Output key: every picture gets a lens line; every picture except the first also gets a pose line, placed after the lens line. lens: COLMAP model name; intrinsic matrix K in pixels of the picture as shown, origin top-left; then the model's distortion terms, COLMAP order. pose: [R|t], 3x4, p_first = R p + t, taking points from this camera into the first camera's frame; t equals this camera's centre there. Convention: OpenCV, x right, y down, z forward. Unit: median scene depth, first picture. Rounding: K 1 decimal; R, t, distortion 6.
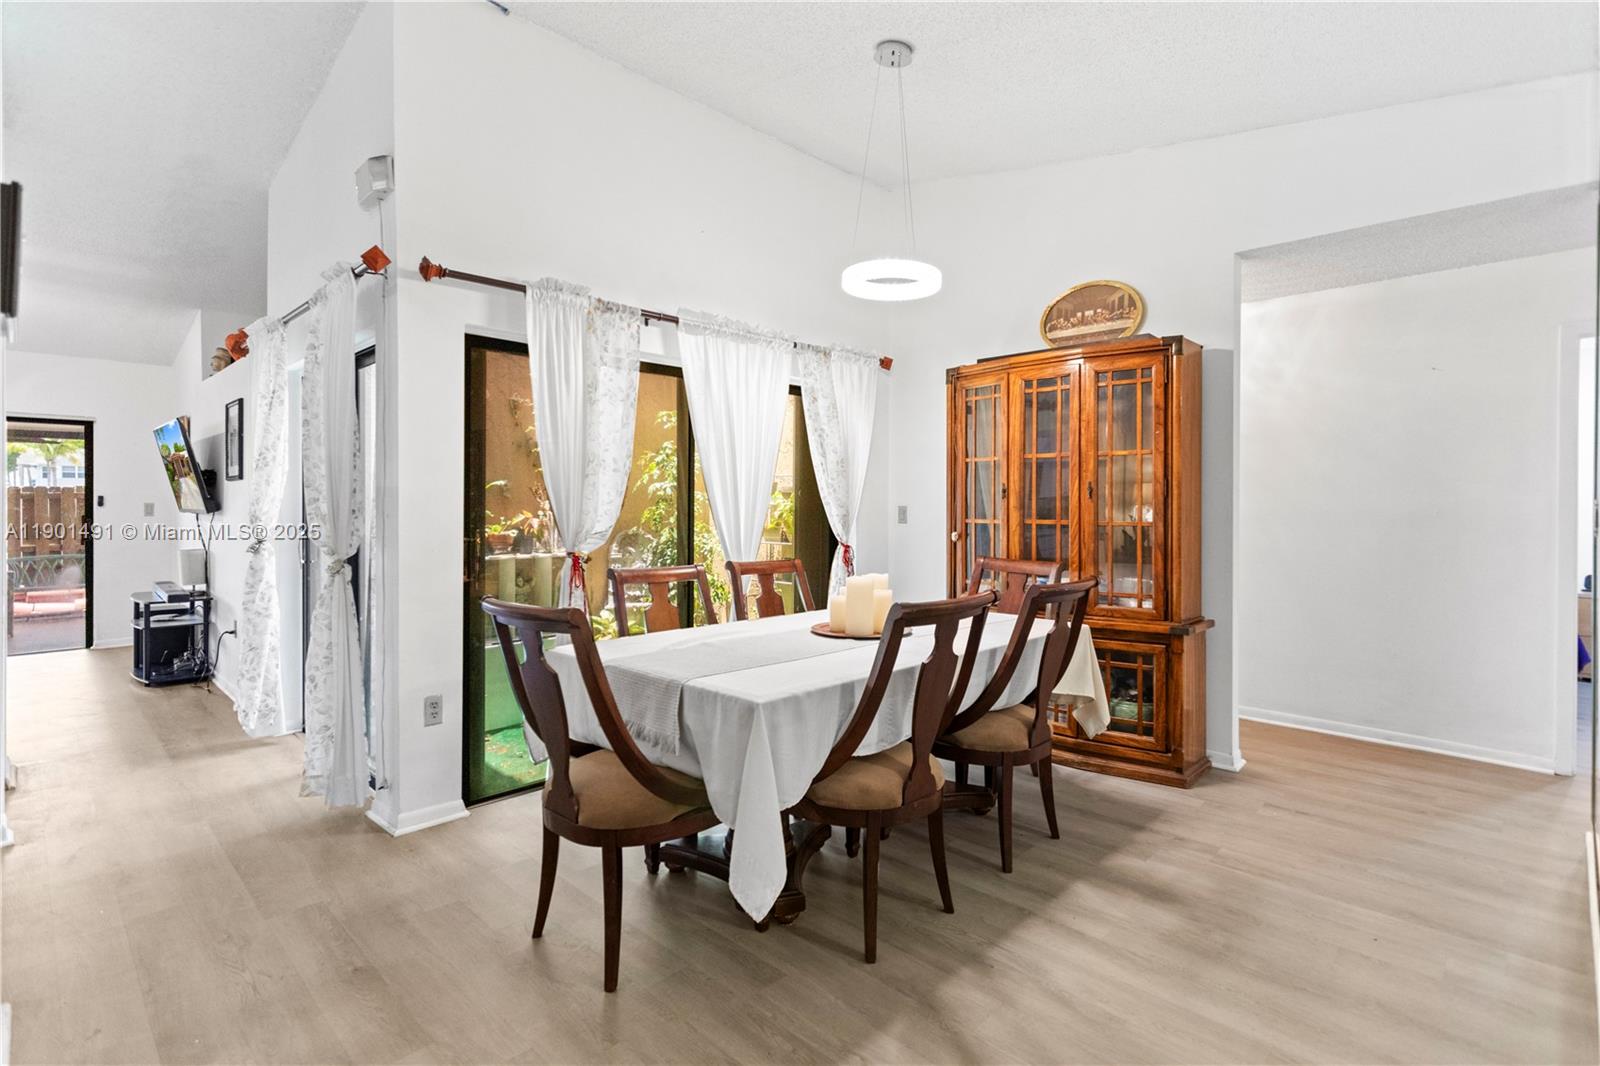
lens RADIAL K [[782.3, 0, 796.9], [0, 782.3, 501.0], [0, 0, 1]] dist [0.002194, 0.000628]
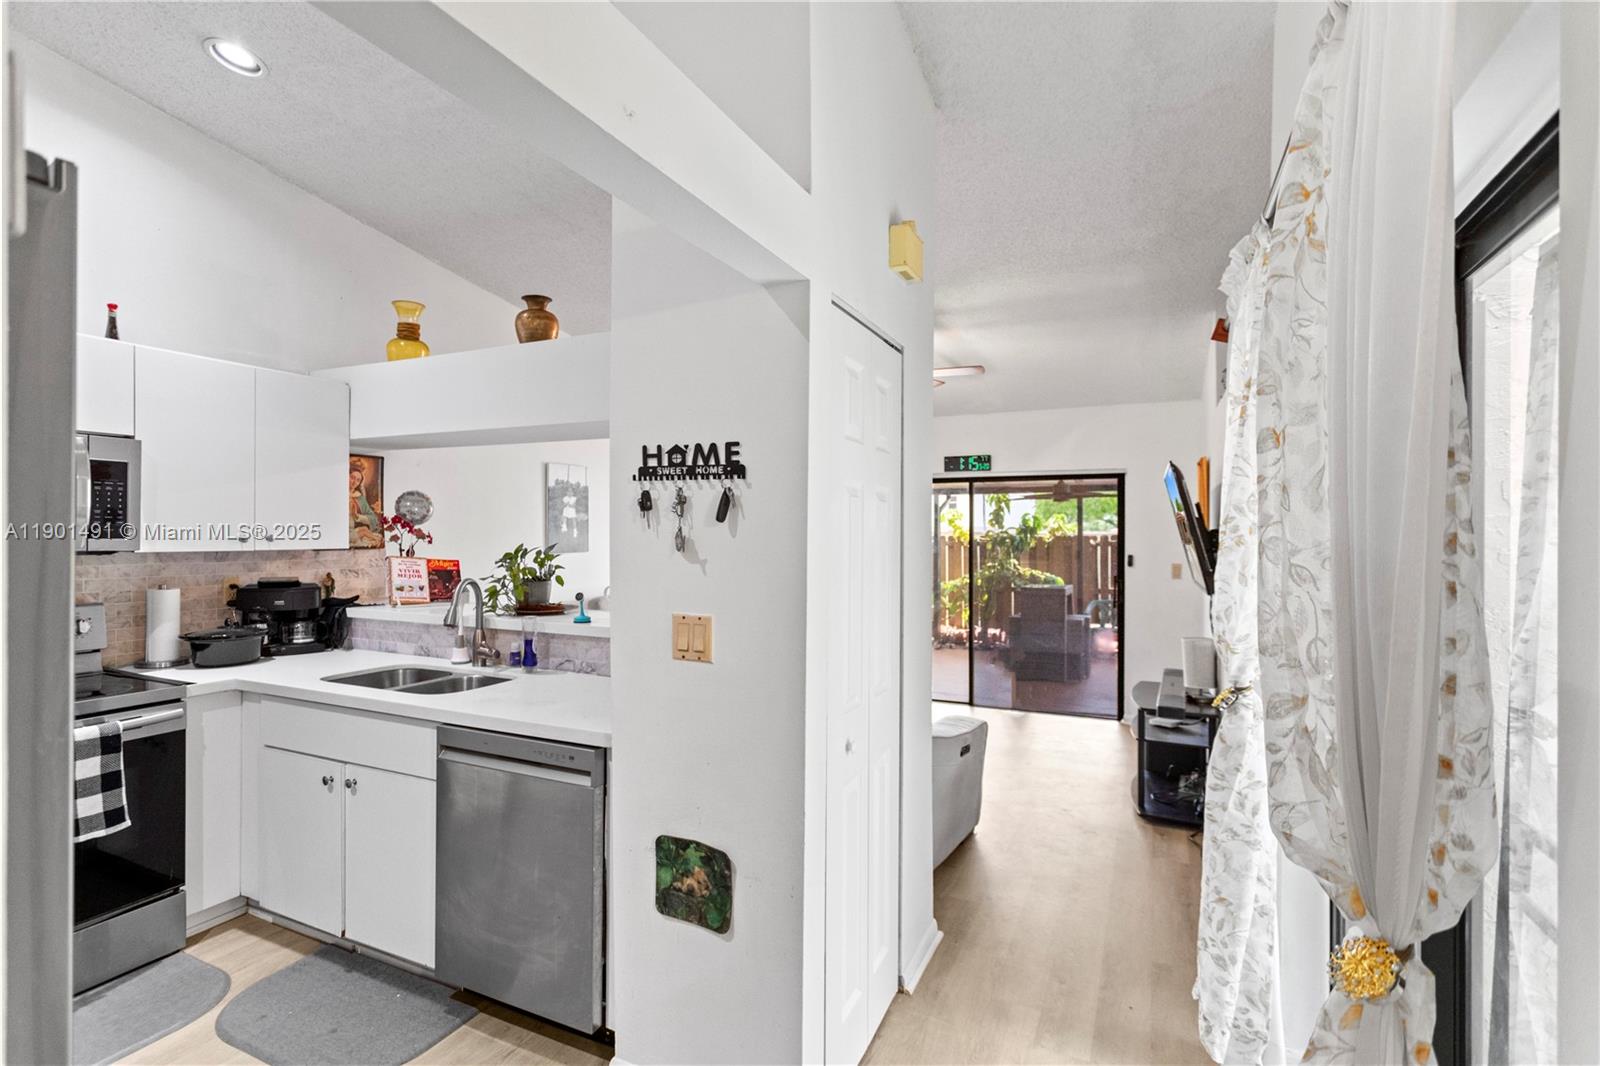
lens RADIAL K [[759.9, 0, 789.3], [0, 759.9, 537.6], [0, 0, 1]] dist [0.001774, 0.000681]
pose [[0.329736, 0.003562, -0.944066, -0.342667], [-0.000131, 0.999993, 0.003728, -0.052878], [0.944073, -0.001106, 0.329734, 0.609408]]
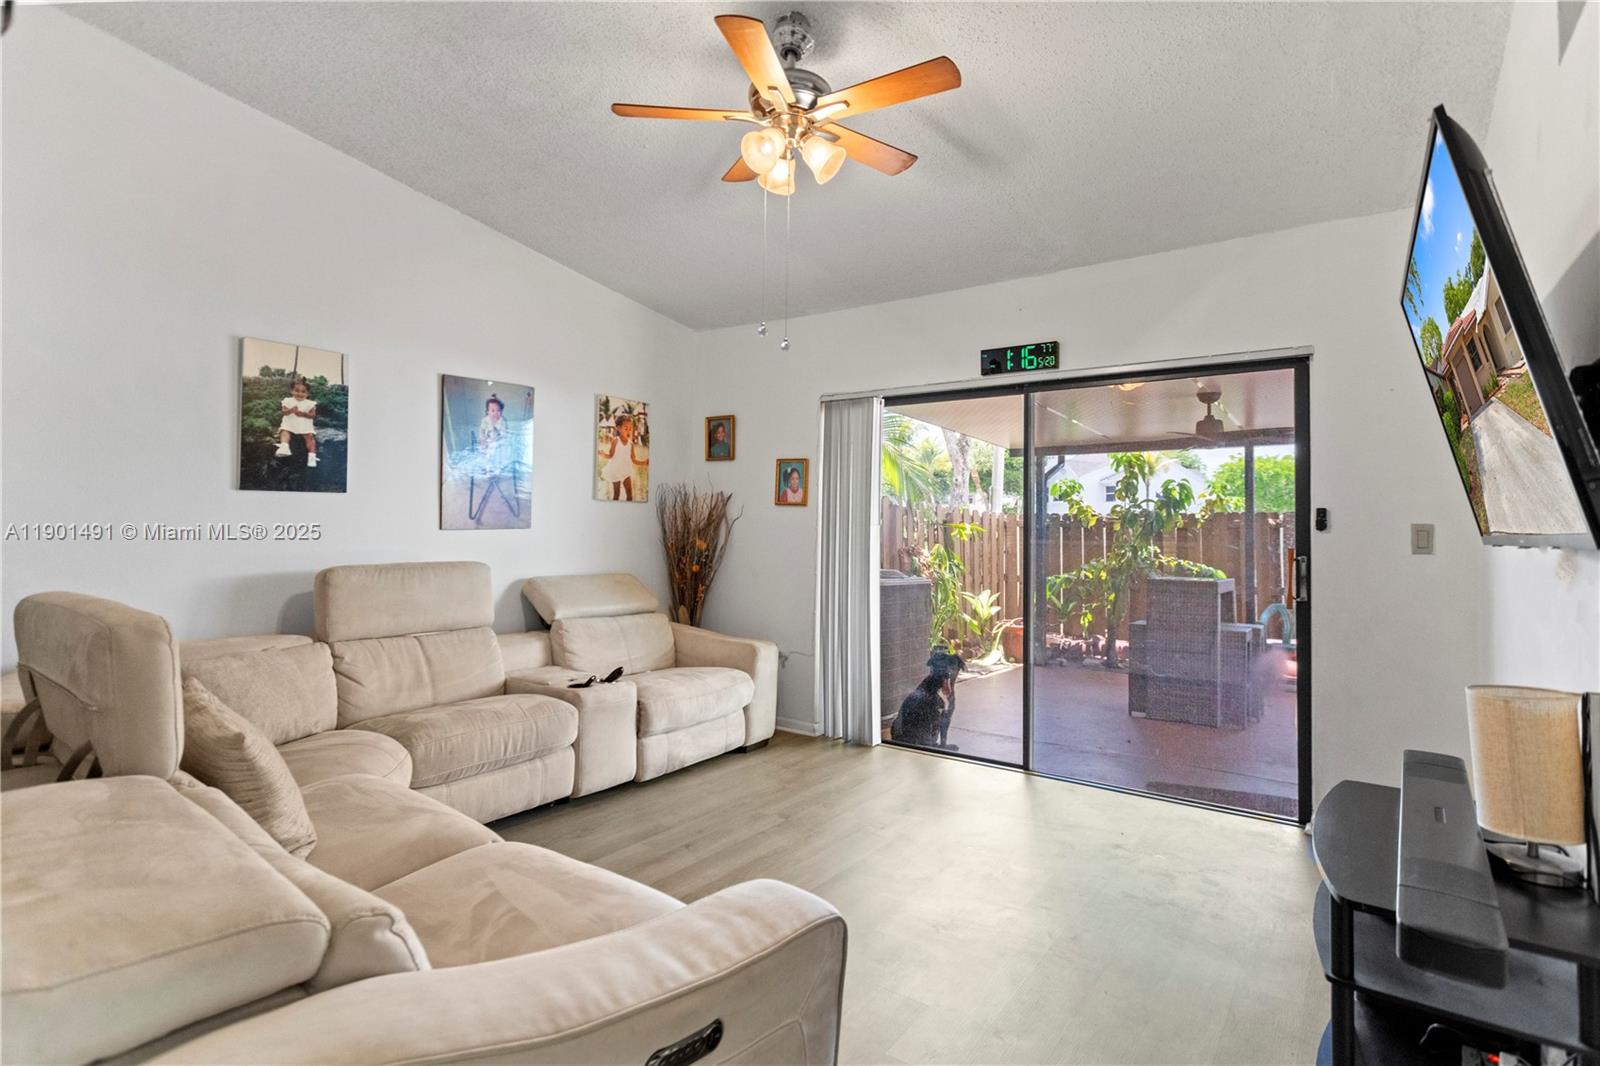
lens RADIAL K [[787.1, 0, 800.0], [0, 787.1, 514.3], [0, 0, 1]] dist [0.010565, 0.000252]
pose [[0.160129, -0.020935, -0.986874, -0.836487], [-0.009806, 0.999692, -0.022798, 0.019717], [0.987047, 0.013328, 0.159875, 1.095762]]
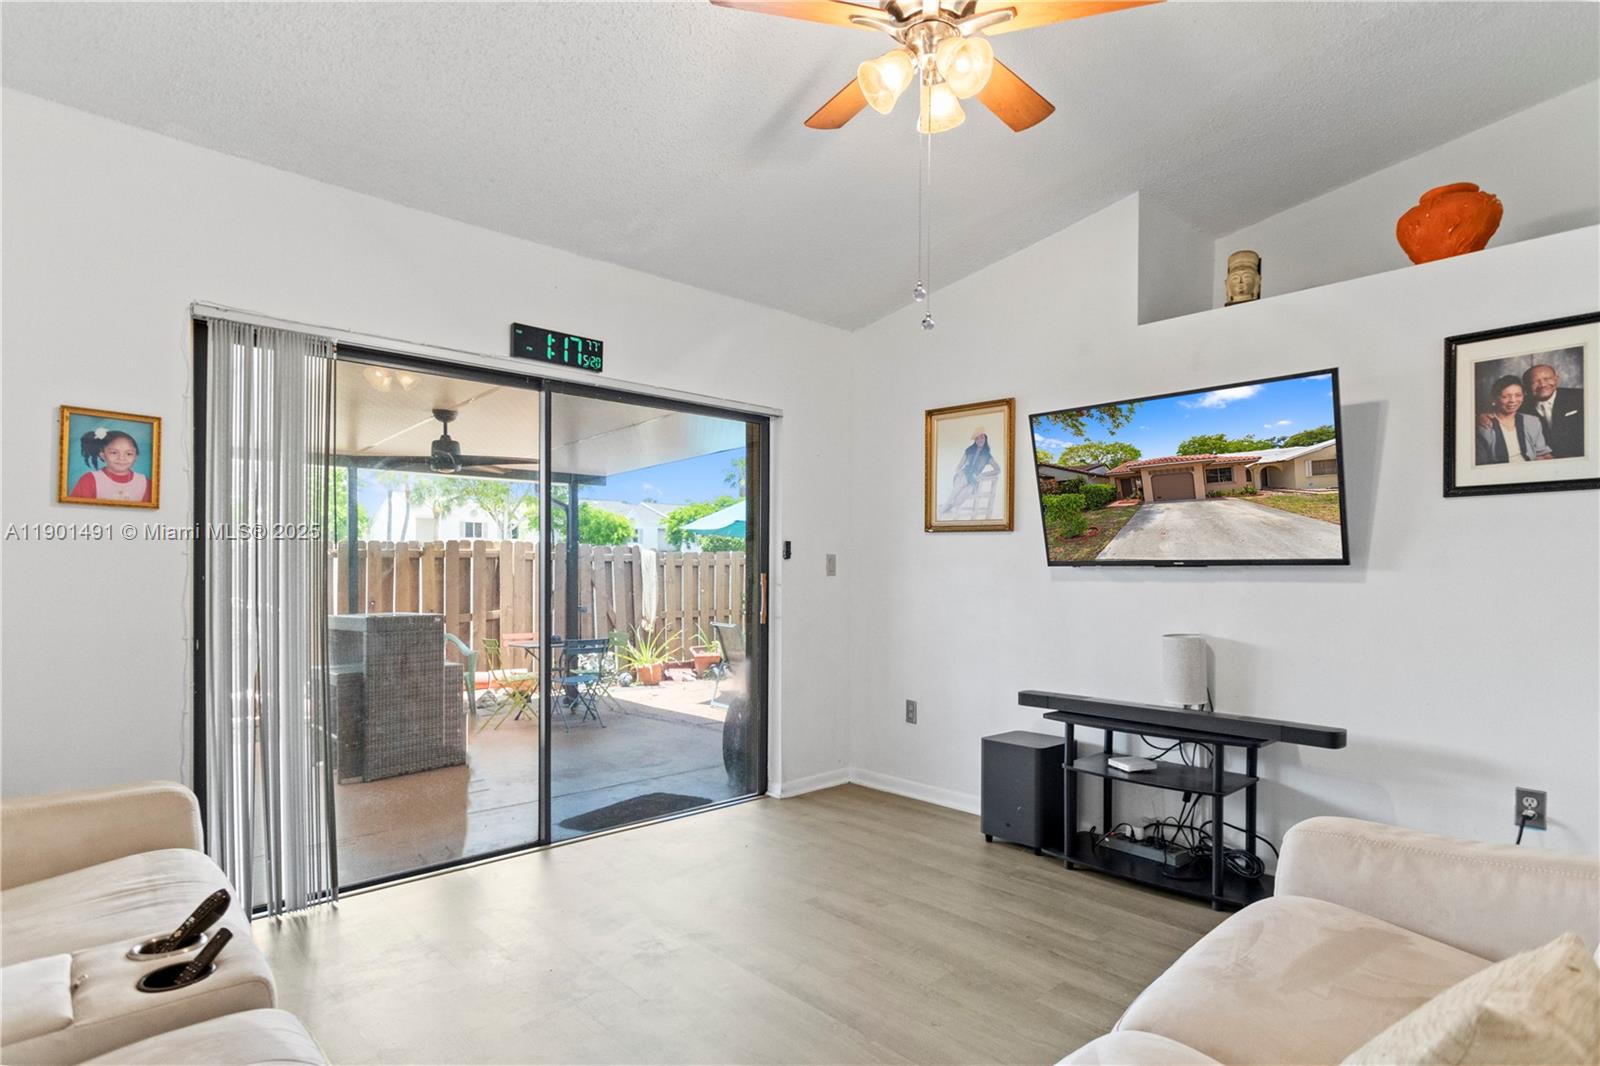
lens RADIAL K [[786.4, 0, 802.5], [0, 786.4, 582.0], [0, 0, 1]] dist [0.004481, 0.001097]
pose [[0.997744, 0.005018, -0.066946, -1.495526], [-0.003562, 0.999755, 0.021843, 0.019575], [0.067039, -0.021555, 0.997518, 0.710860]]
